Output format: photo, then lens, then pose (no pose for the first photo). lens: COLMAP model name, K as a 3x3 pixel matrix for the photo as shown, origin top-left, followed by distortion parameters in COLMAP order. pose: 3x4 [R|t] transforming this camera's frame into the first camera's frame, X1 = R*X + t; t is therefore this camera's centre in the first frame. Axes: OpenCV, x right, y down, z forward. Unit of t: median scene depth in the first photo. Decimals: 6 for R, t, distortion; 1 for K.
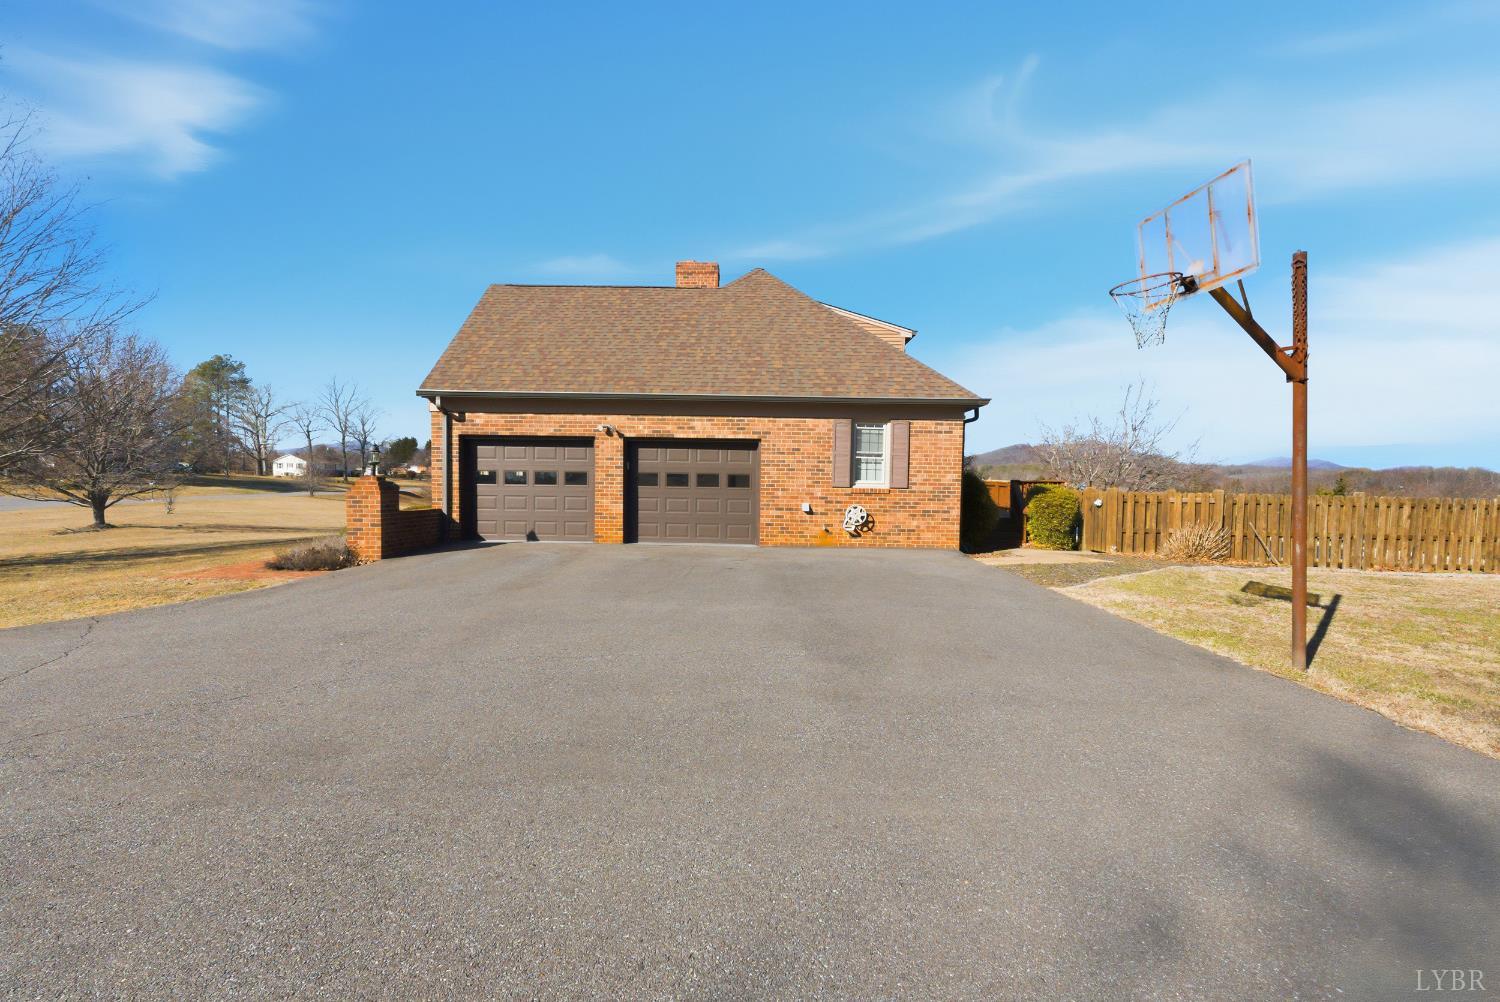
lens RADIAL K [[672.1, 0, 750.0], [0, 672.1, 501.0], [0, 0, 1]] dist [0.002016, 0.000154]
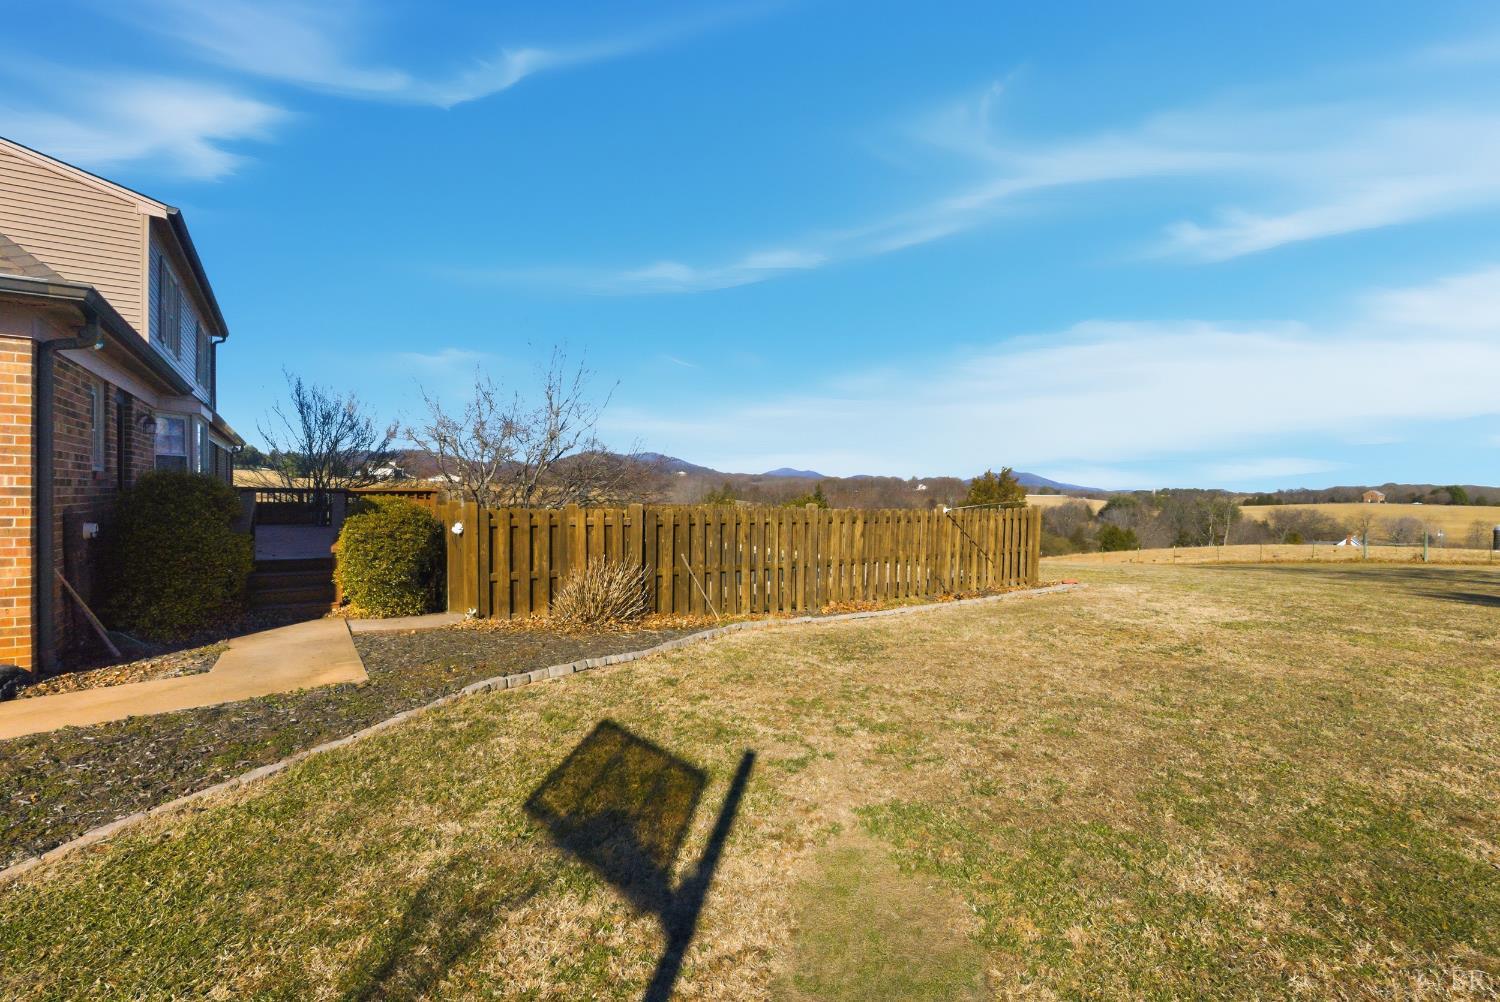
lens RADIAL K [[672.1, 0, 750.0], [0, 672.1, 501.0], [0, 0, 1]] dist [0.002016, 0.000154]
pose [[0.818667, -0.014690, 0.574080, 0.428741], [0.020279, 0.999789, -0.003335, -0.014599], [-0.573910, 0.014372, 0.818792, 0.439218]]
